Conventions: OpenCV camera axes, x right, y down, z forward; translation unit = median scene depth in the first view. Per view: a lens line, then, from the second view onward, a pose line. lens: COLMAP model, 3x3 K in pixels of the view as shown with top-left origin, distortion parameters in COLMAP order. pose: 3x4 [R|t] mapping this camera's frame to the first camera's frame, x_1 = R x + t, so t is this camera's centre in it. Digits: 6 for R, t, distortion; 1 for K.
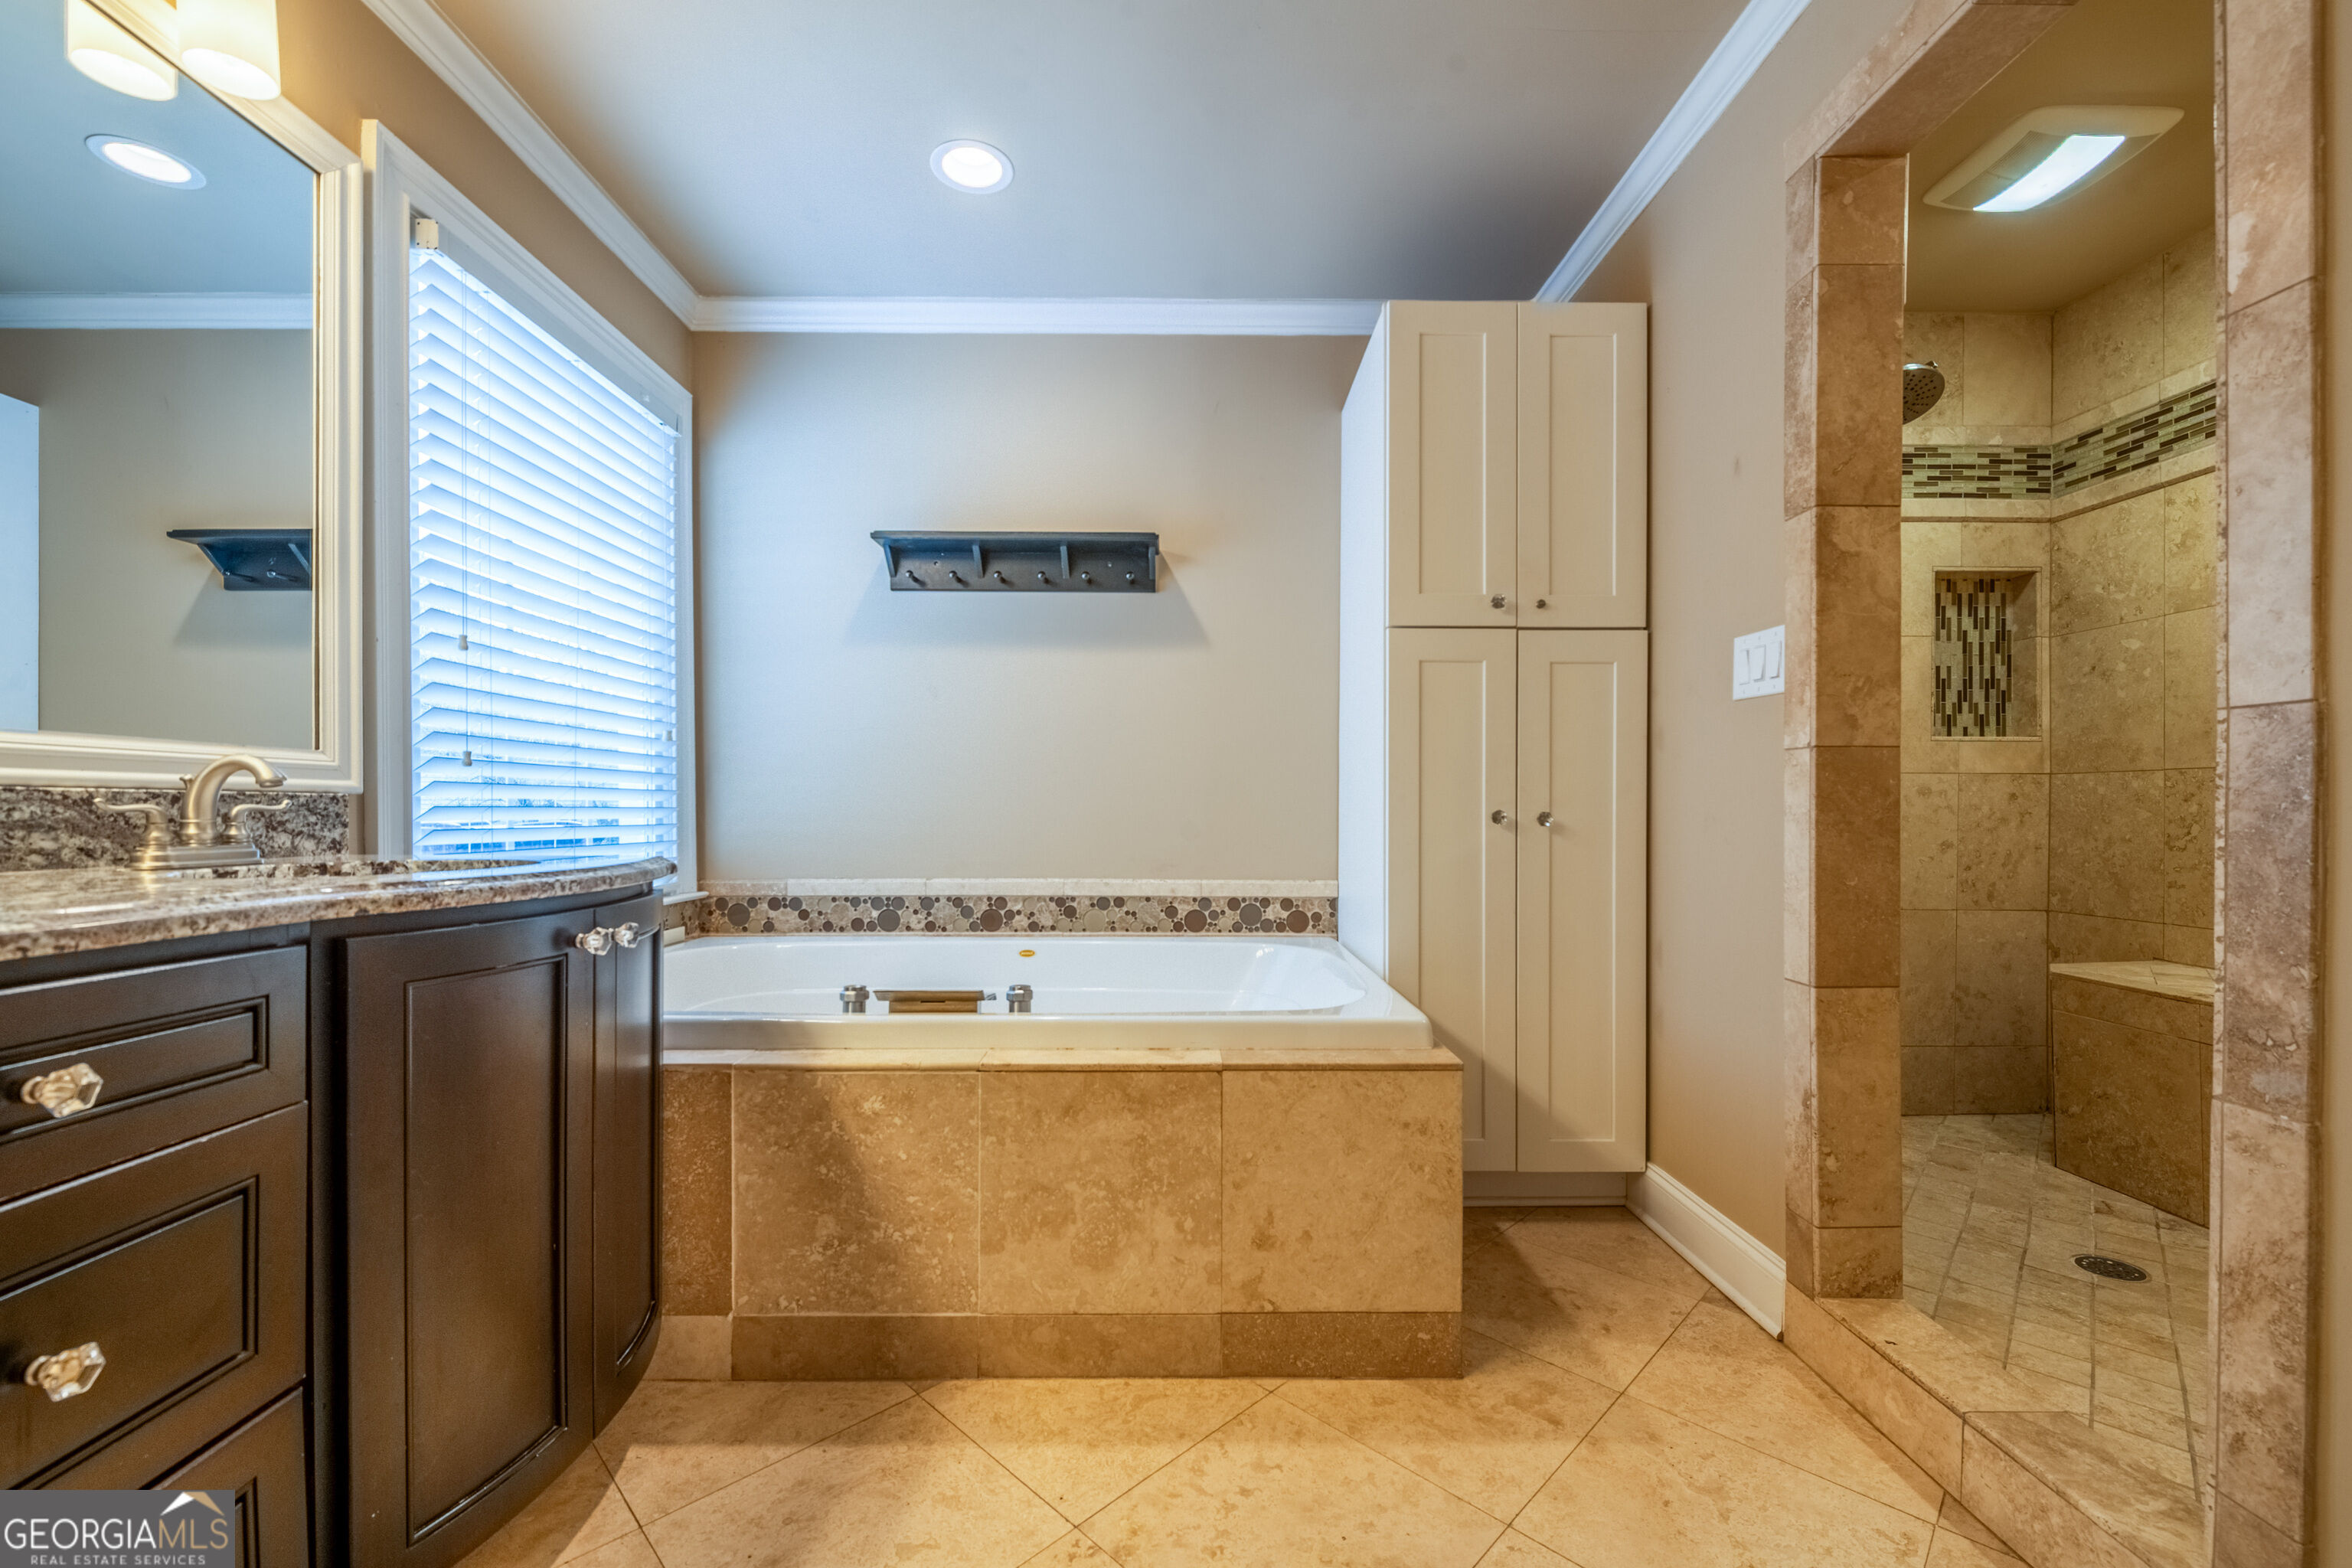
lens RADIAL K [[948.9, 0, 1211.7], [0, 948.9, 814.6], [0, 0, 1]] dist [0.008916, -0.006168]
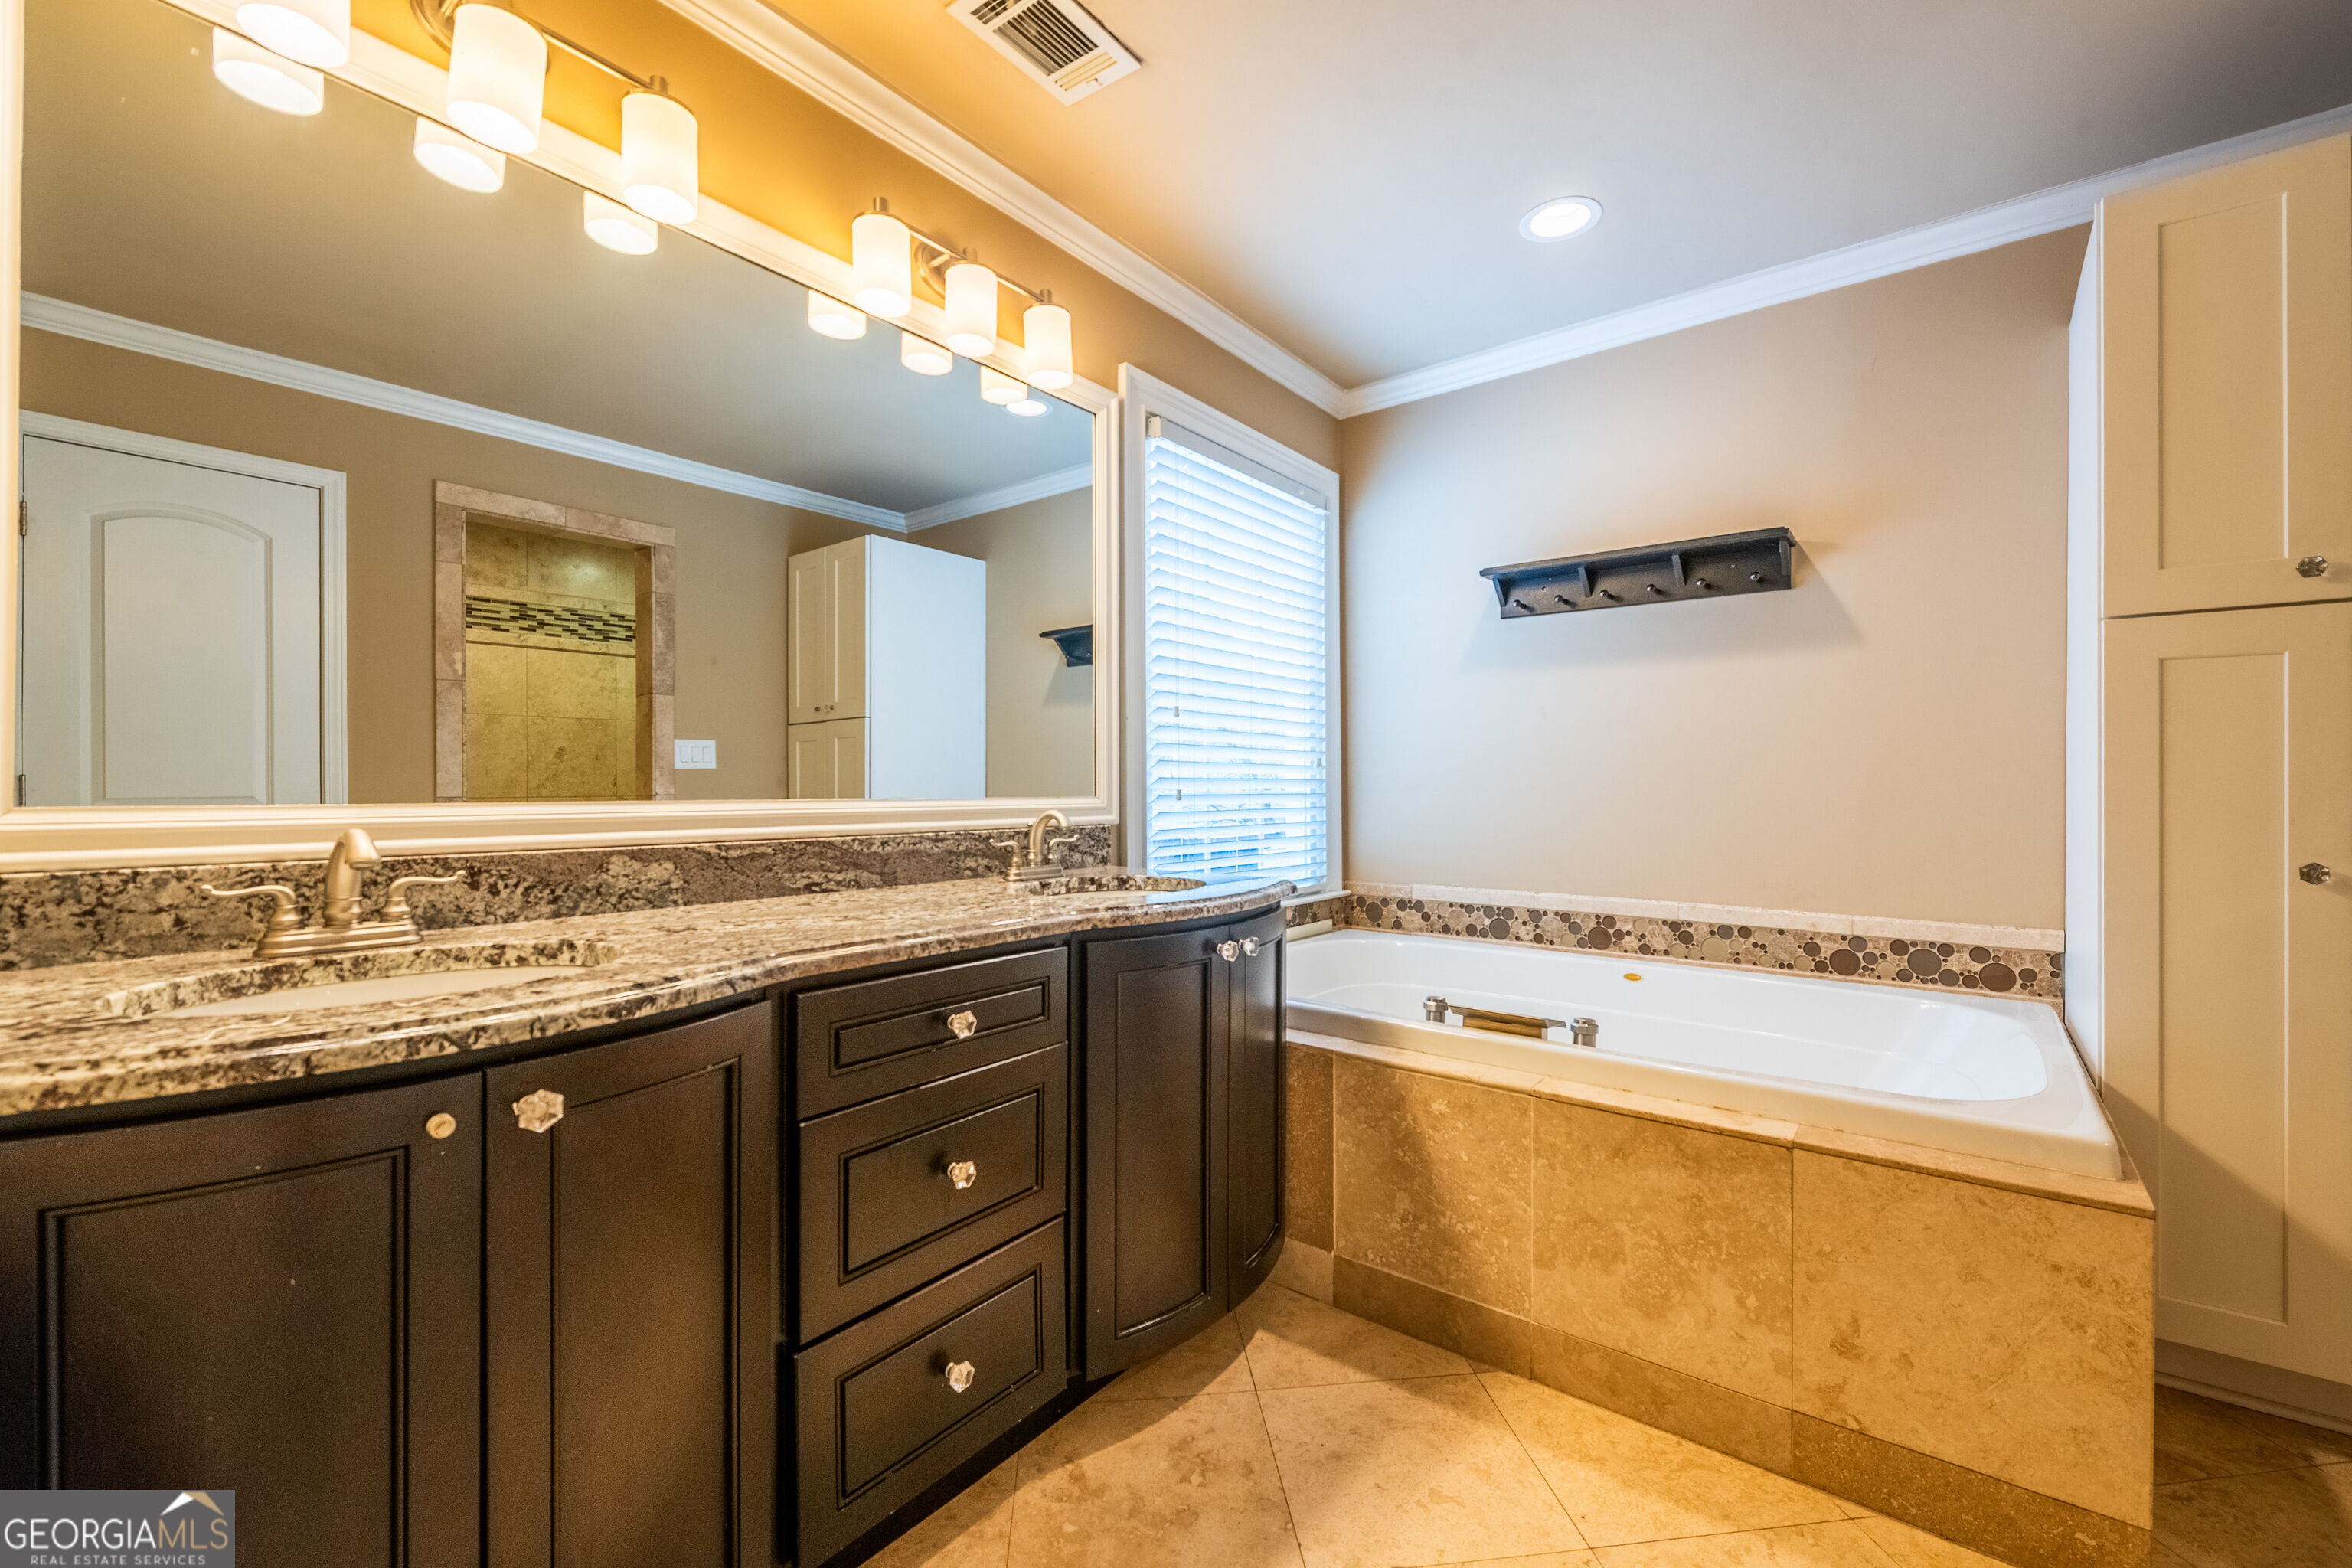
lens RADIAL K [[948.9, 0, 1211.7], [0, 948.9, 814.6], [0, 0, 1]] dist [0.008916, -0.006168]
pose [[0.788126, 0.013131, -0.615373, 0.125942], [-0.007844, 0.999905, 0.011291, -0.056664], [0.615463, -0.004072, 0.788155, -0.067539]]
